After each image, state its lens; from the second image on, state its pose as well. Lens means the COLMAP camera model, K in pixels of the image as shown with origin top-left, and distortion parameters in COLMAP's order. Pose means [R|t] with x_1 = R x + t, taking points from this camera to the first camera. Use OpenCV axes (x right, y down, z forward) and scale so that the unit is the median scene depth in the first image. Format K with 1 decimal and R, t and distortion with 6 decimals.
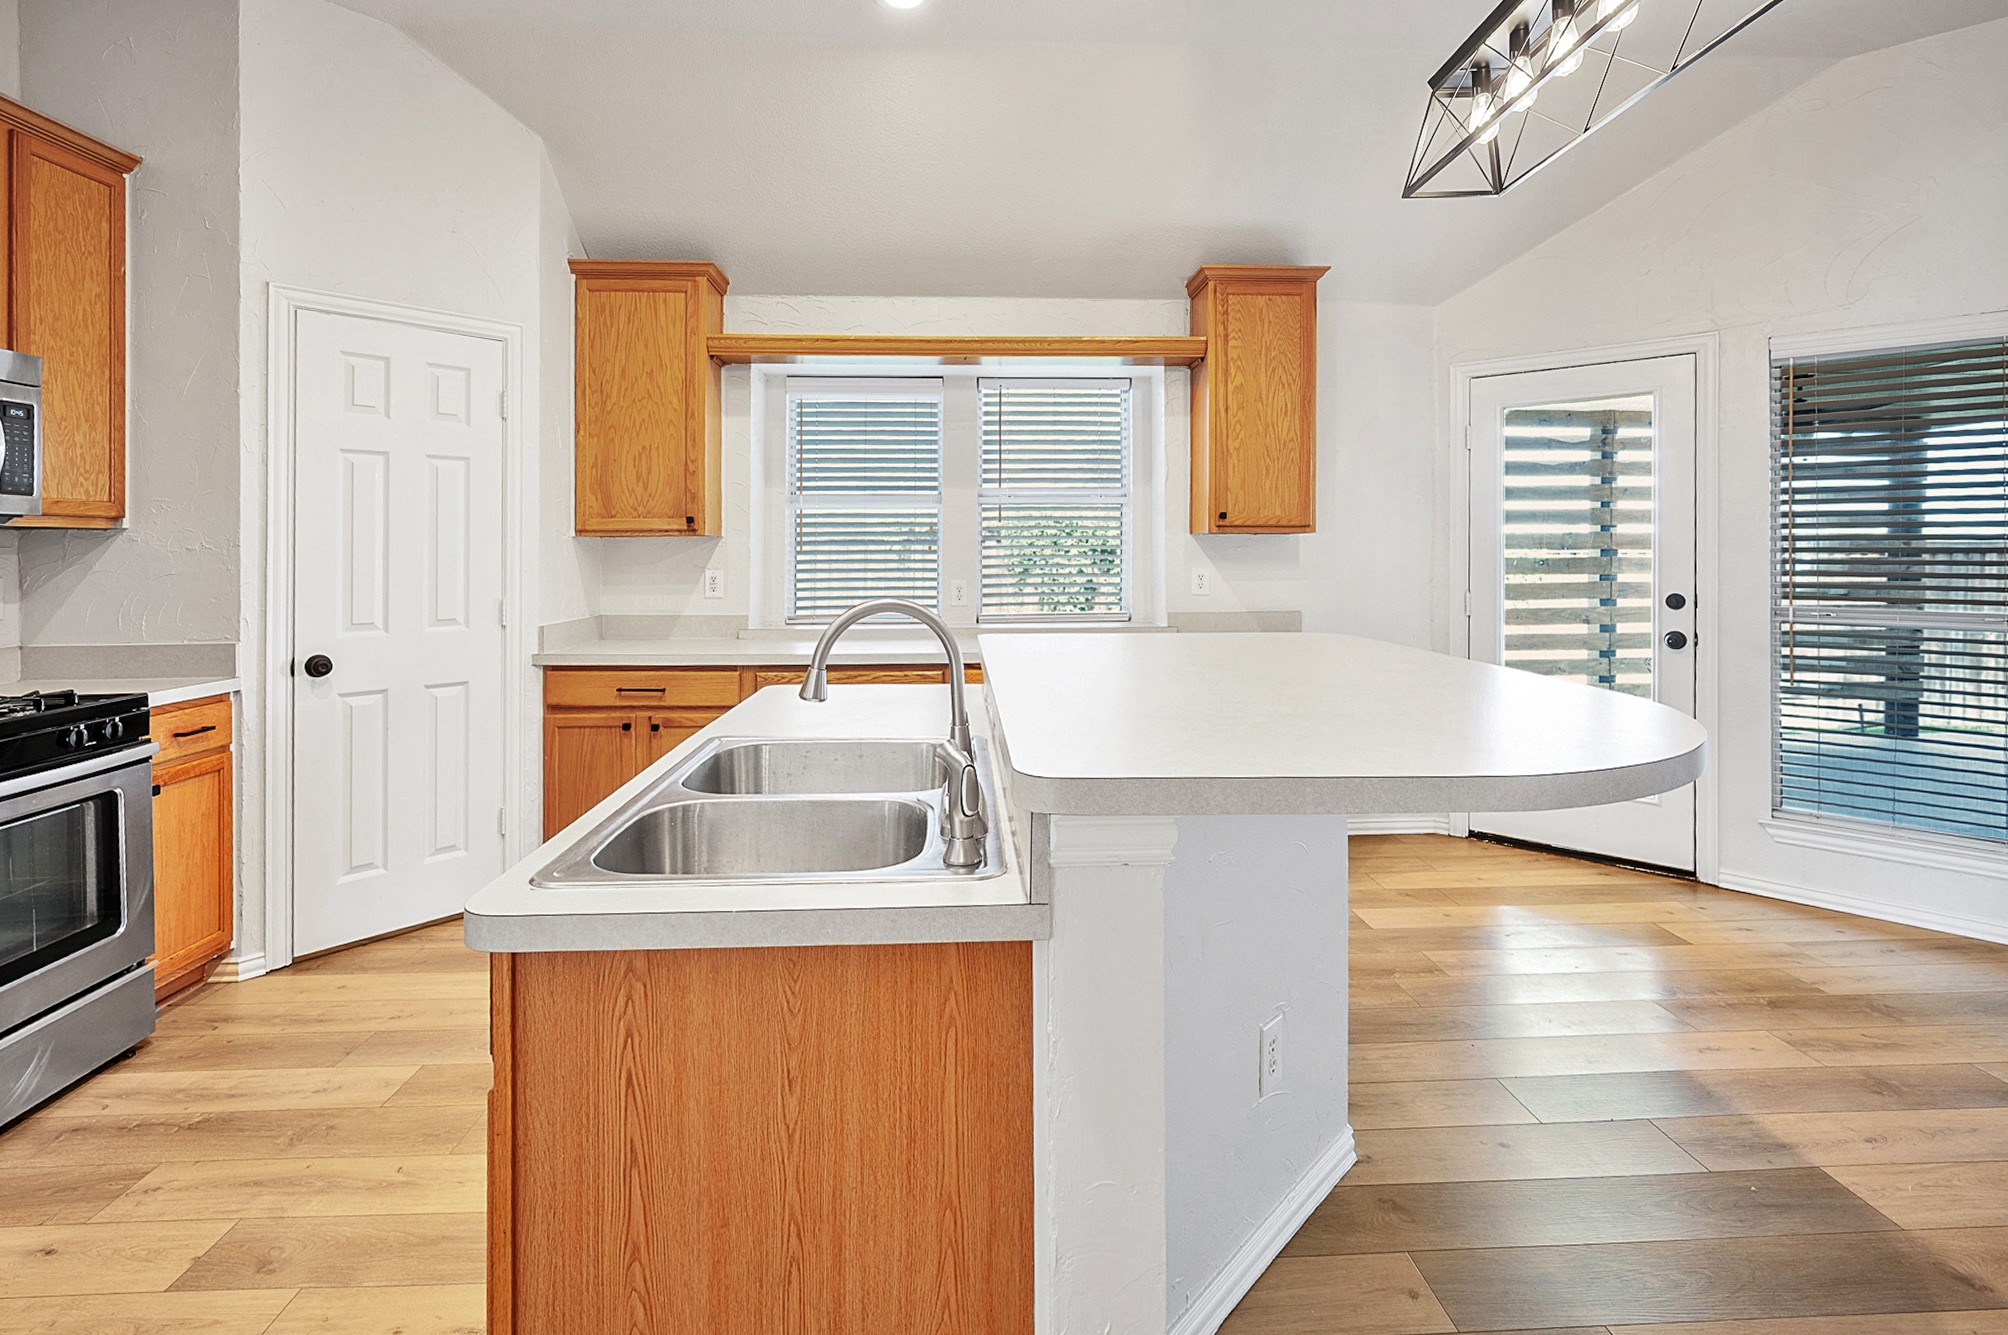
lens RADIAL K [[938.9, 0, 1000.8], [0, 938.9, 541.5], [0, 0, 1]] dist [-0.000124, 0.000031]
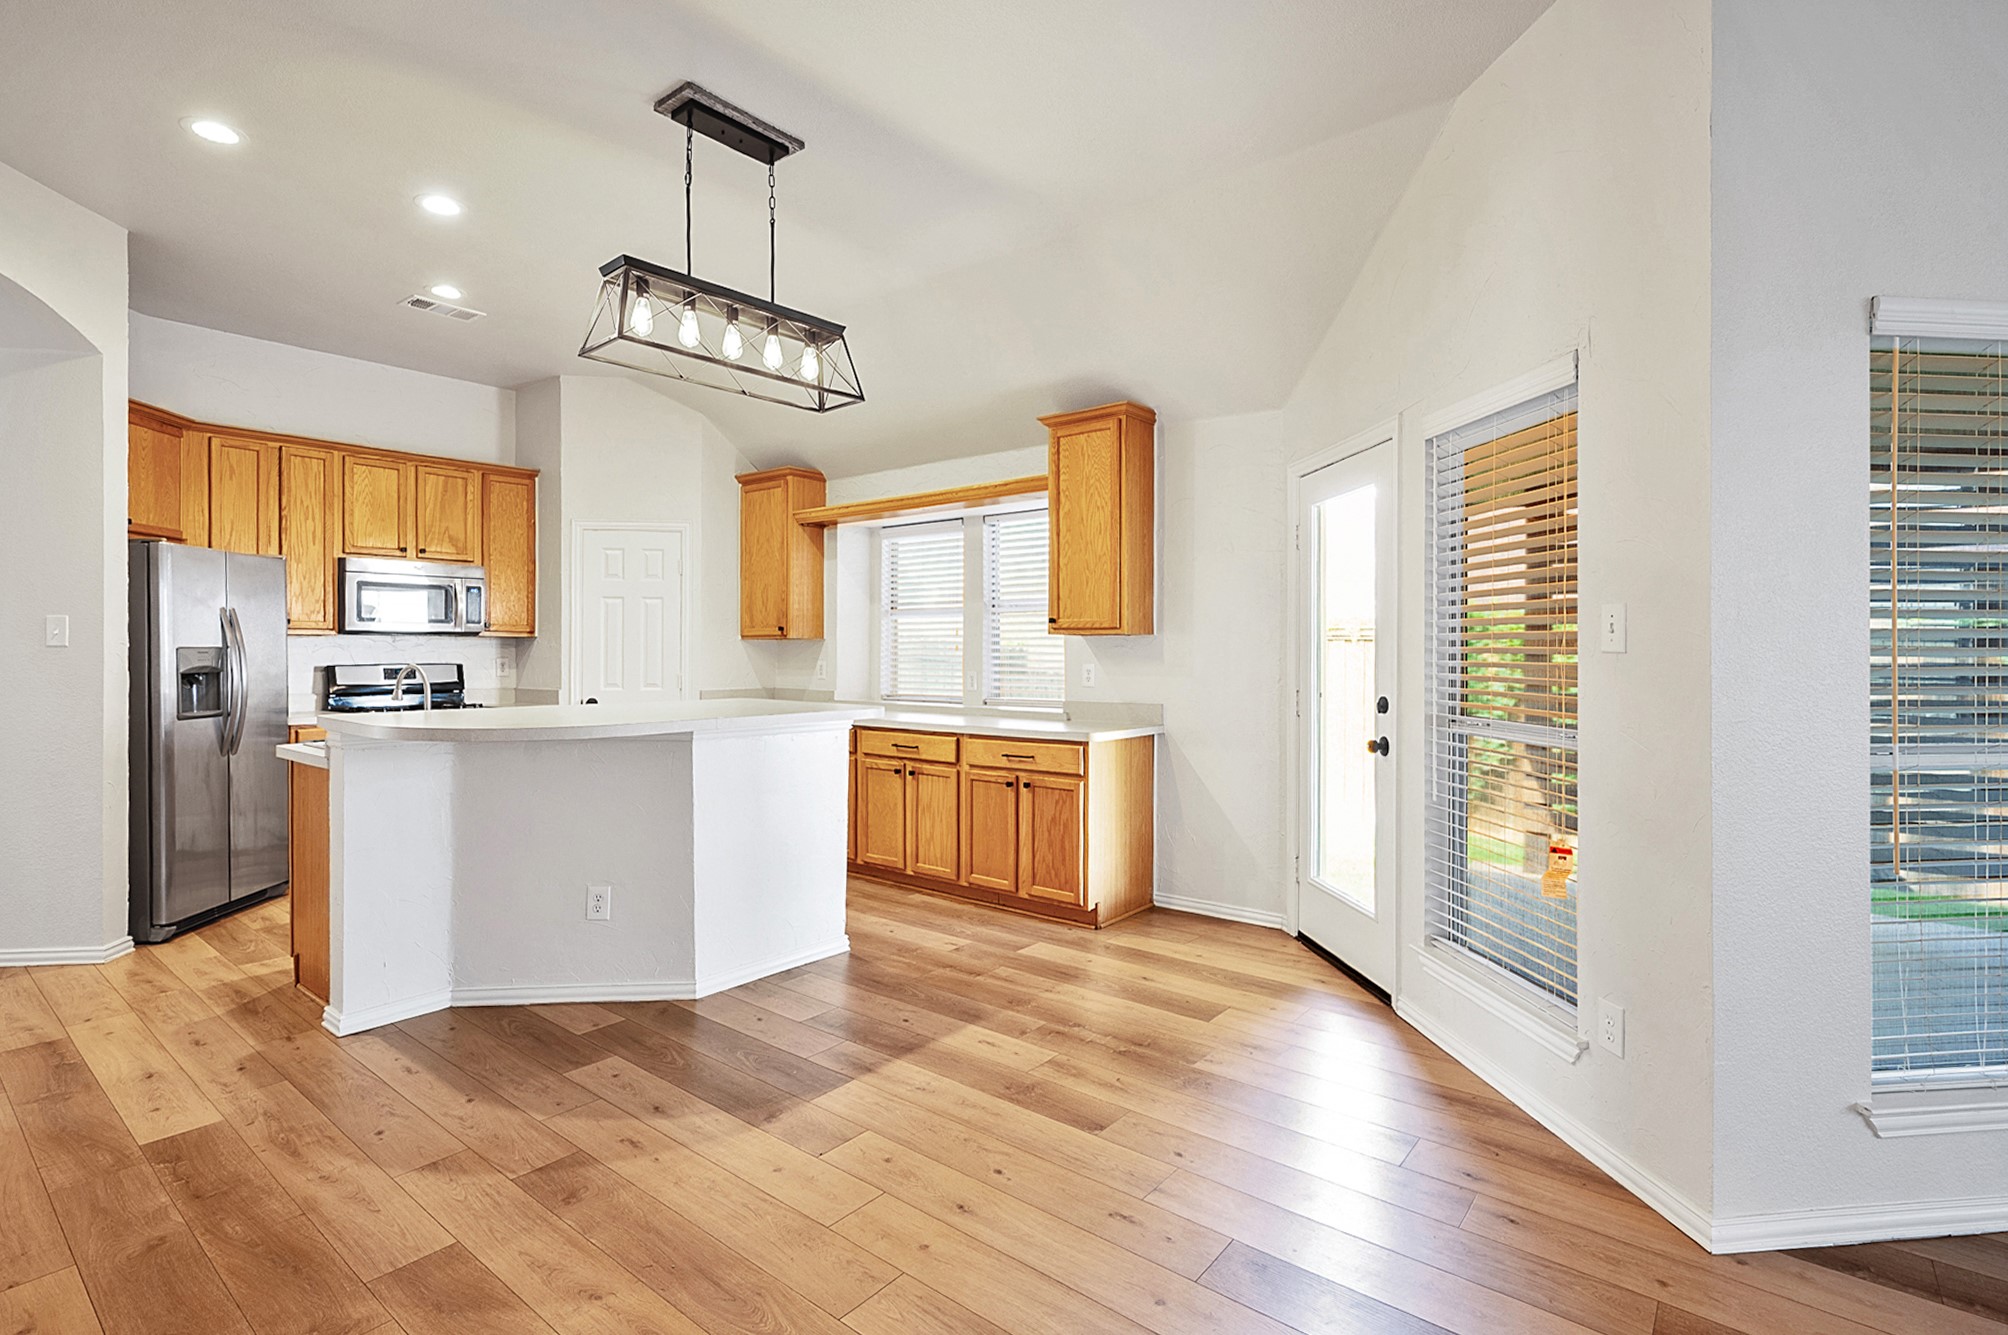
lens RADIAL K [[949.7, 0, 988.5], [0, 949.7, 641.9], [0, 0, 1]] dist [0.000291, -0.000111]
pose [[0.742937, -0.001138, -0.669361, 1.018268], [0.001436, 0.999999, -0.000107, 0.000135], [0.669360, -0.000882, 0.742937, 0.030836]]
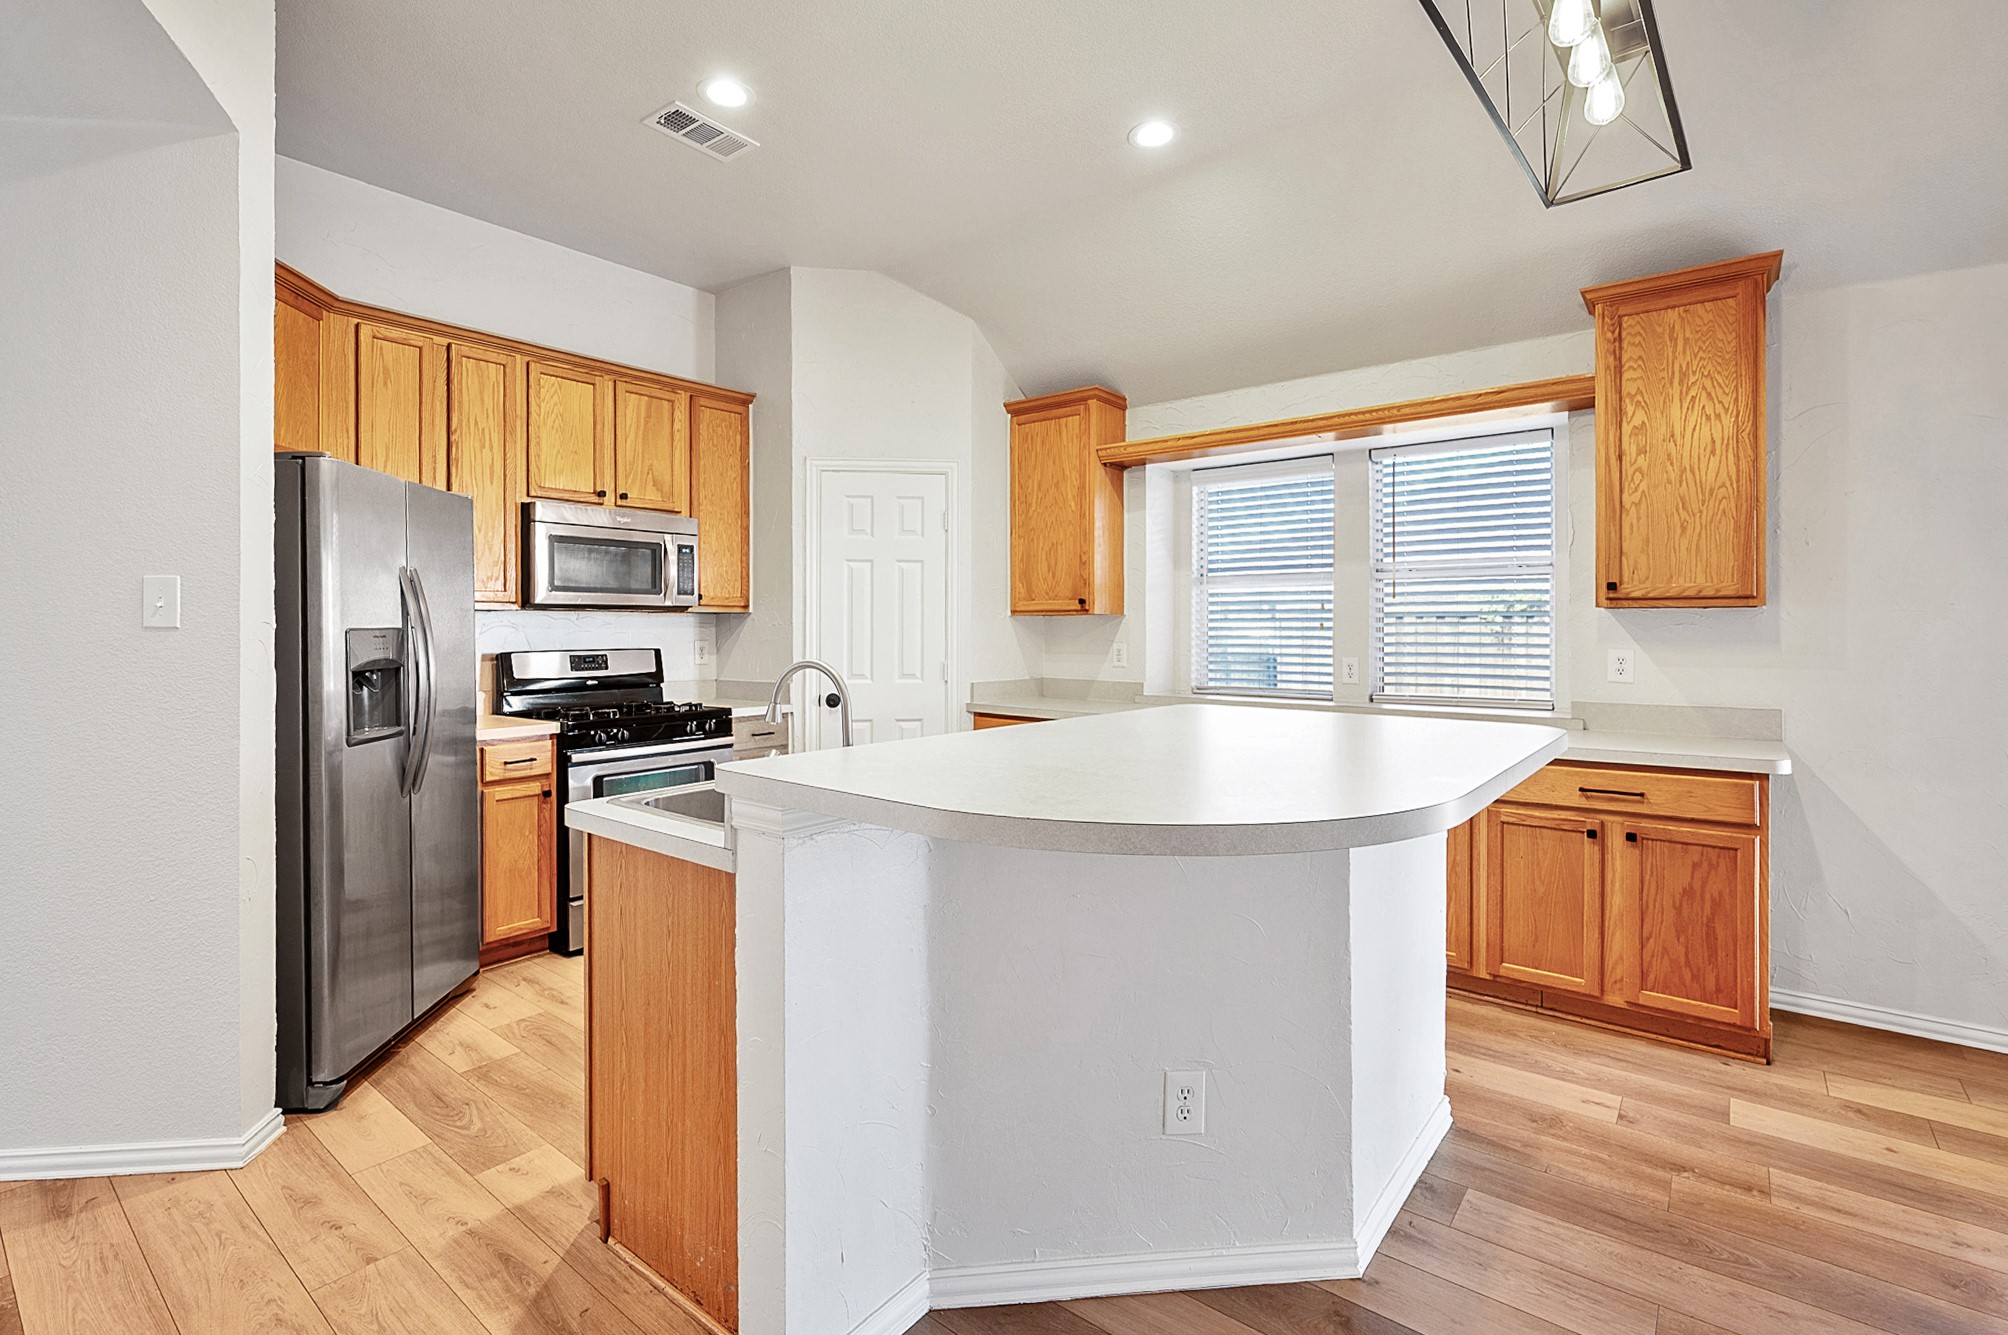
lens RADIAL K [[918.5, 0, 994.0], [0, 918.5, 617.2], [0, 0, 1]] dist [-0.001104, 0.000064]
pose [[0.746091, -0.003614, -0.665835, 0.375110], [0.003300, 0.999993, -0.001730, -0.000869], [0.665836, -0.000906, 0.746097, 0.036894]]
